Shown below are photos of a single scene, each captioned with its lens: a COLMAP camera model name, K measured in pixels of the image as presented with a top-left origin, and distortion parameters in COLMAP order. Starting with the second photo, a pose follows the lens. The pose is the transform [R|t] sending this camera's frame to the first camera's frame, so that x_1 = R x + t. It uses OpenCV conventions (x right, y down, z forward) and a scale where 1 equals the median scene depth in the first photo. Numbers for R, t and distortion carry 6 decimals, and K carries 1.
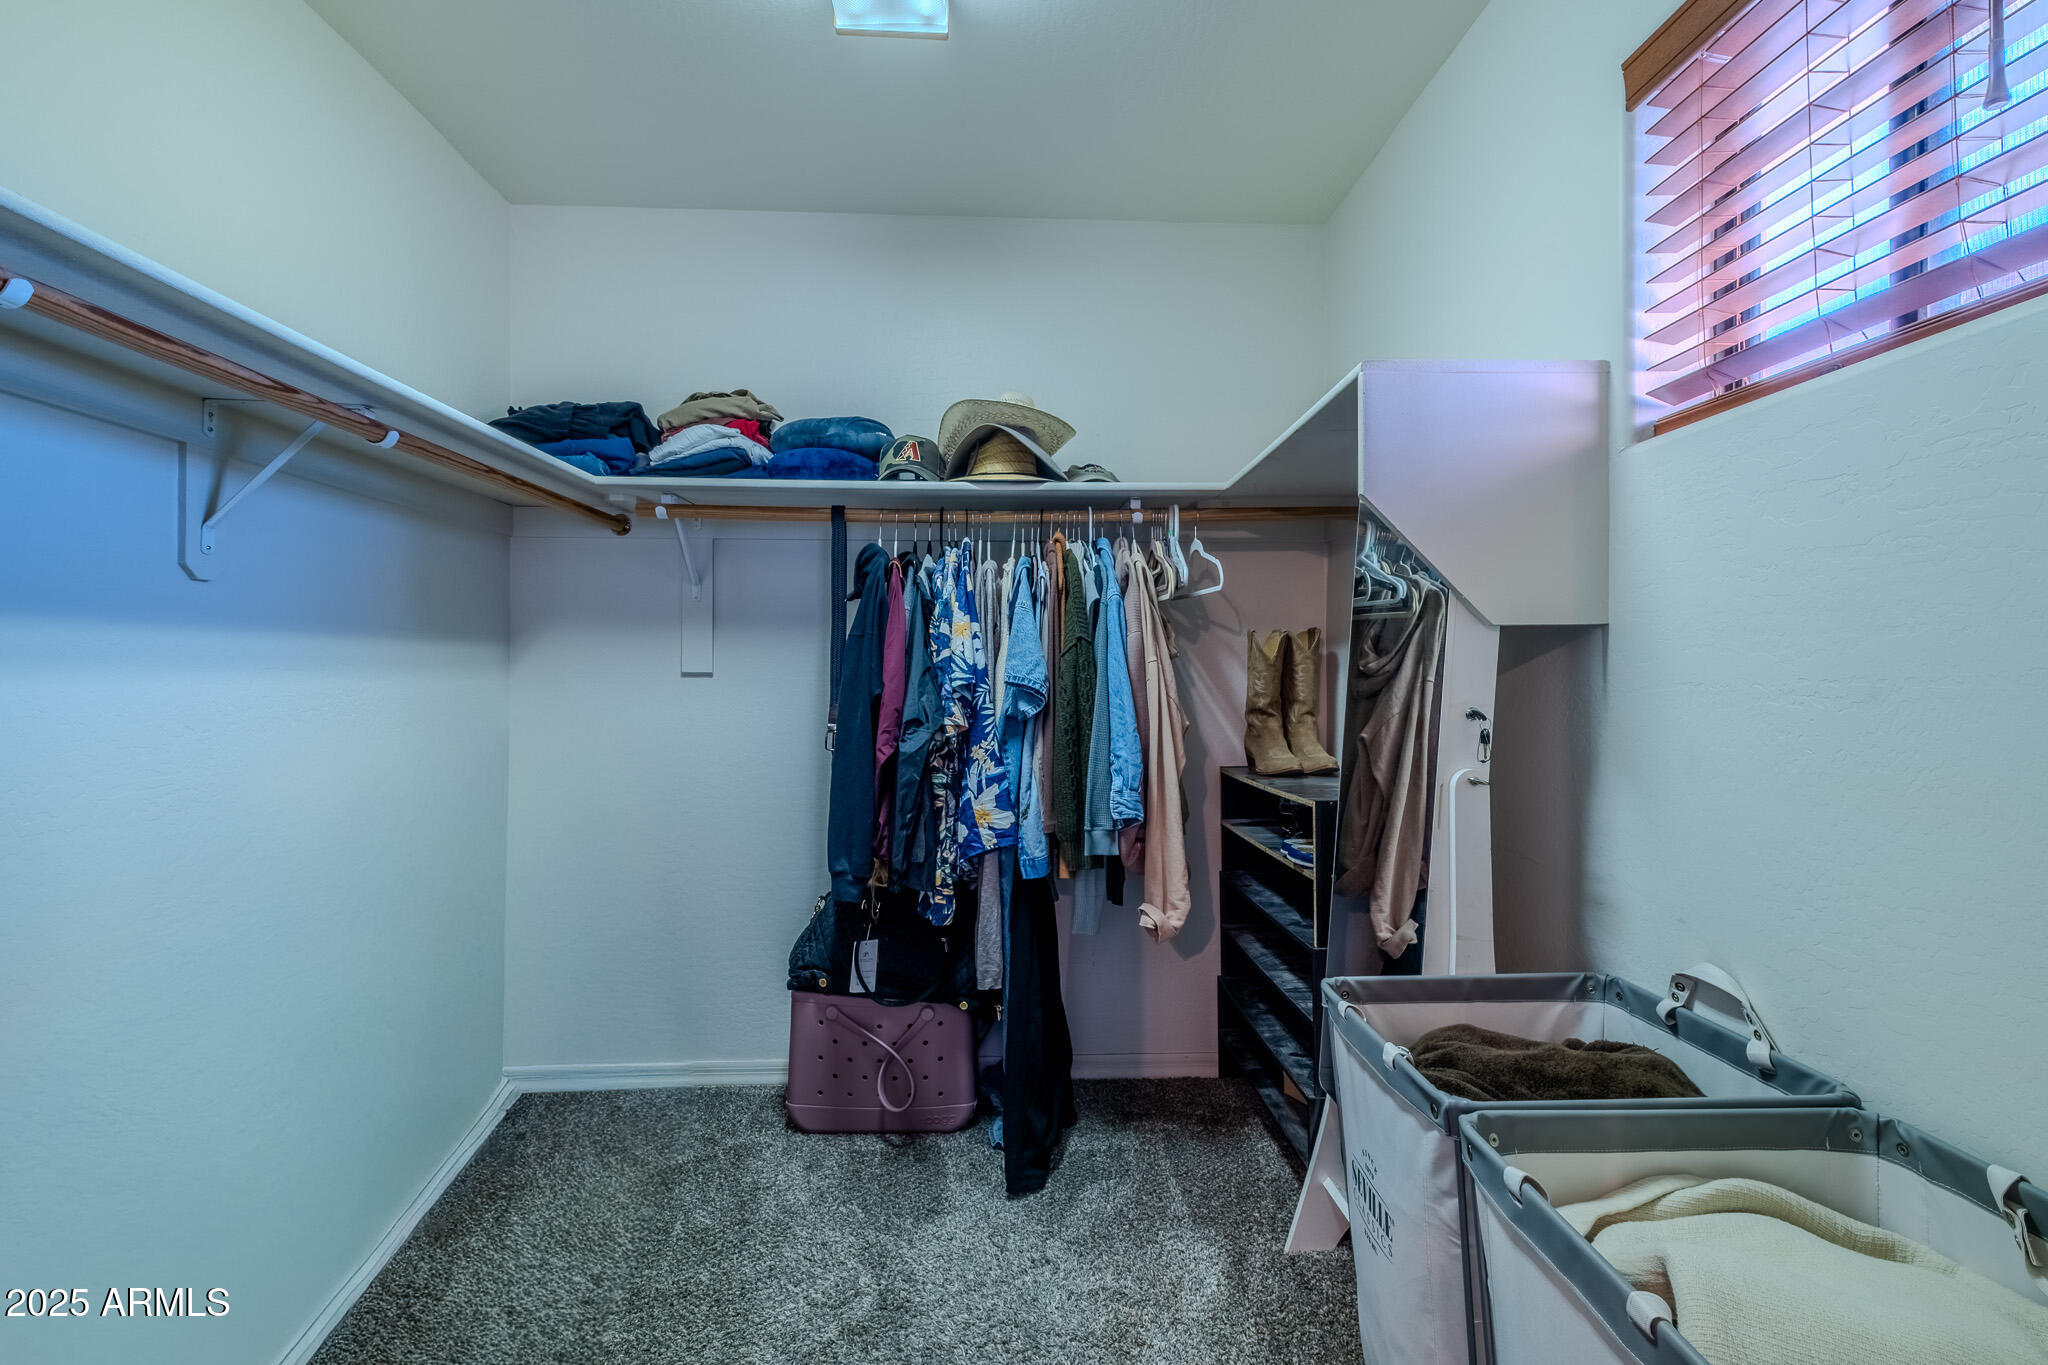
lens RADIAL K [[912.3, 0, 1025.7], [0, 912.3, 679.2], [0, 0, 1]] dist [-0.000052, -0.001040]
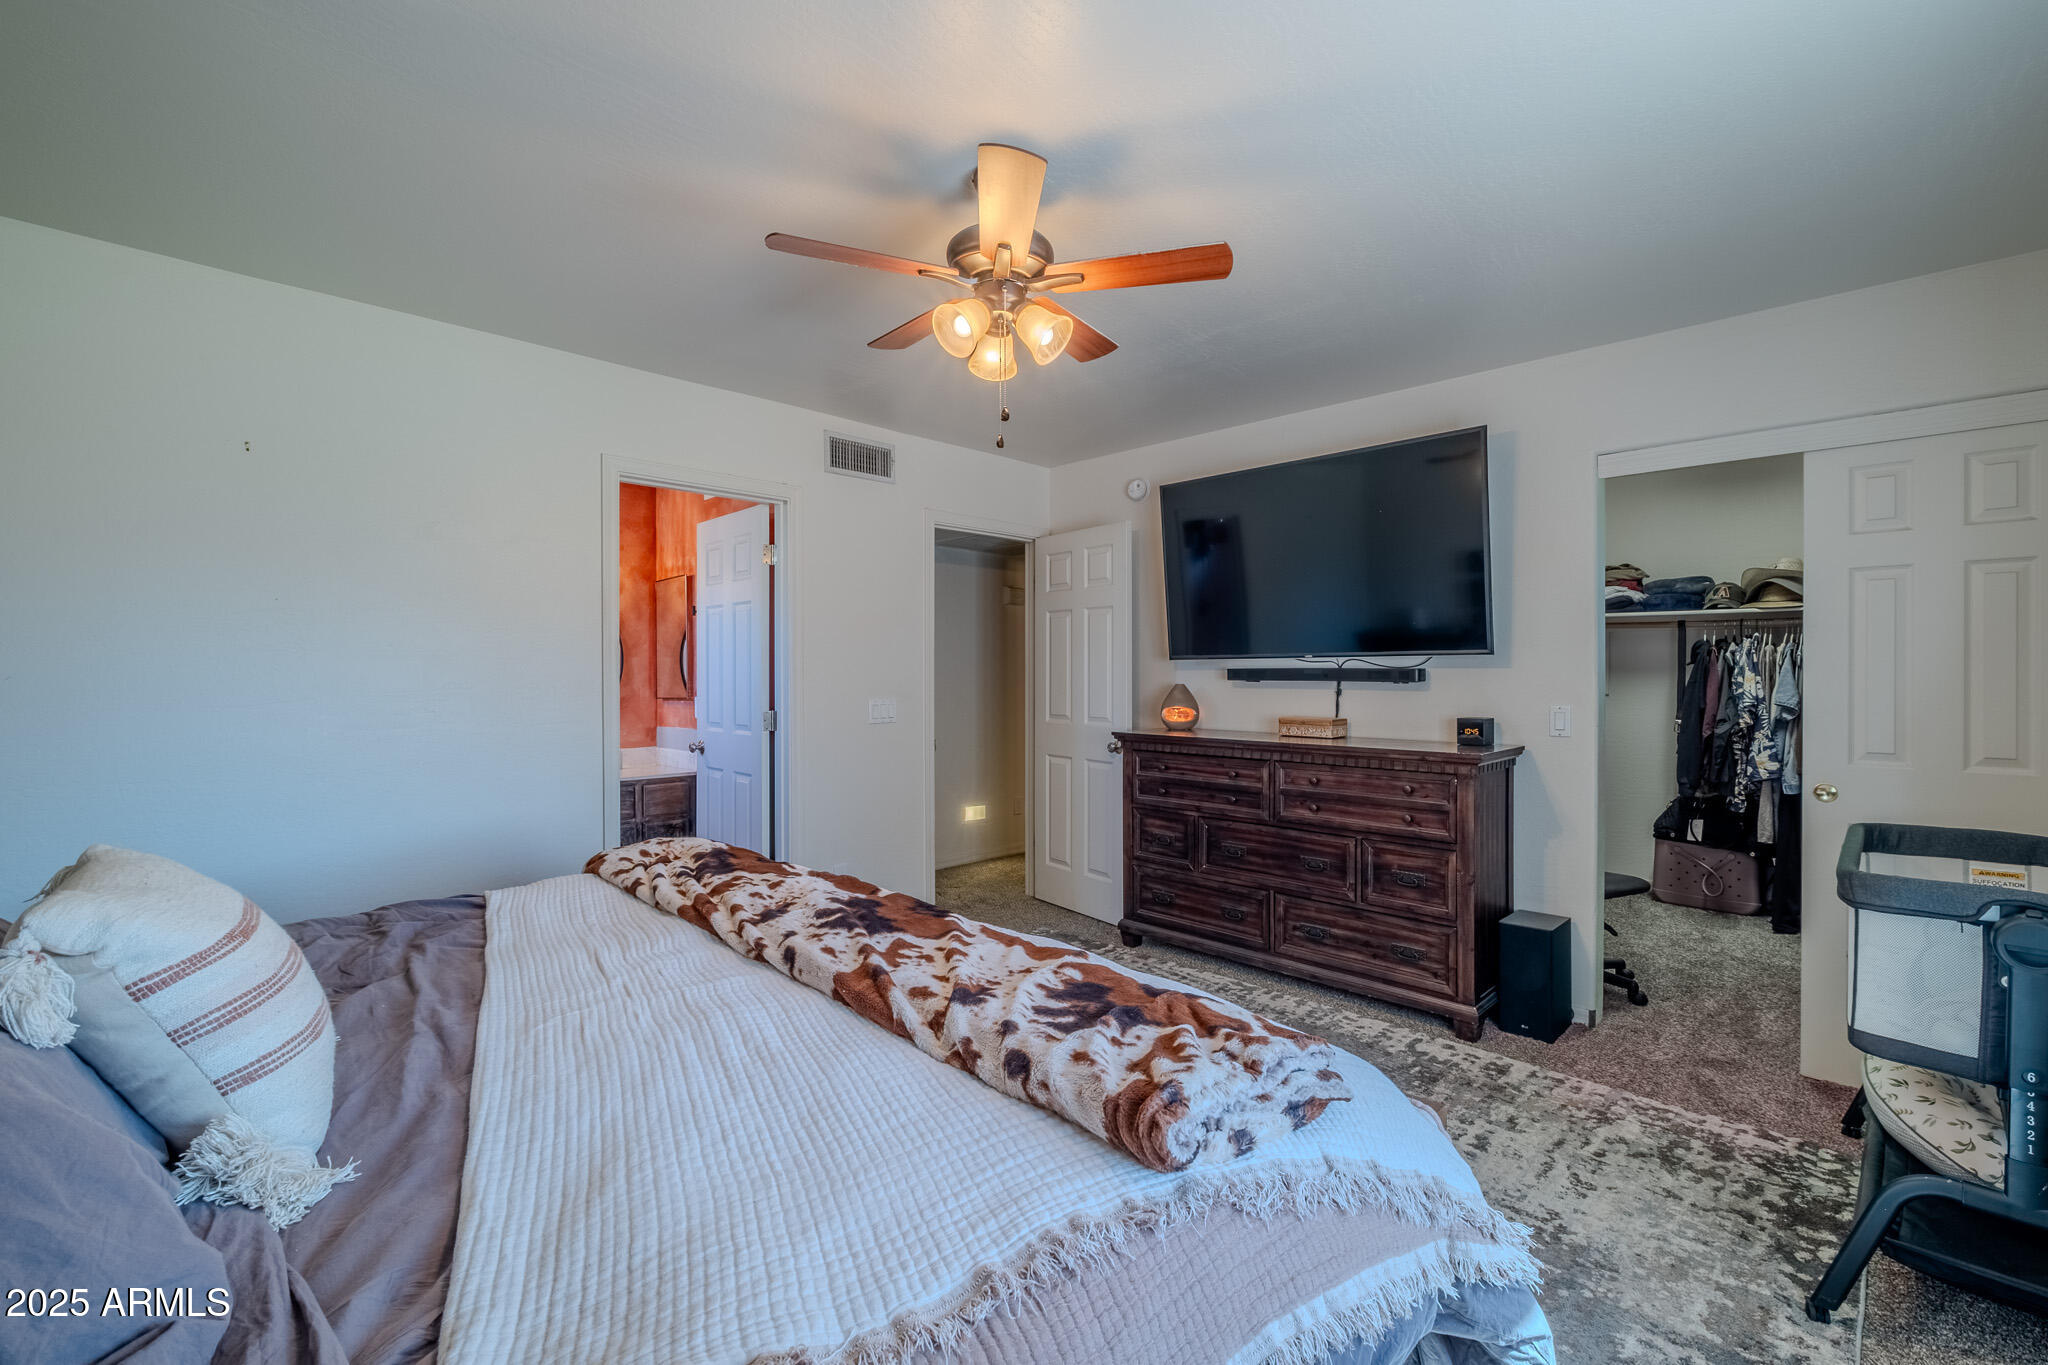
lens RADIAL K [[912.3, 0, 1018.2], [0, 912.3, 680.3], [0, 0, 1]] dist [-0.000052, -0.001040]
pose [[0.690535, 0.004991, -0.723282, 0.298974], [-0.000708, 0.999980, 0.006225, -0.064253], [0.723299, -0.003786, 0.690525, -1.783859]]
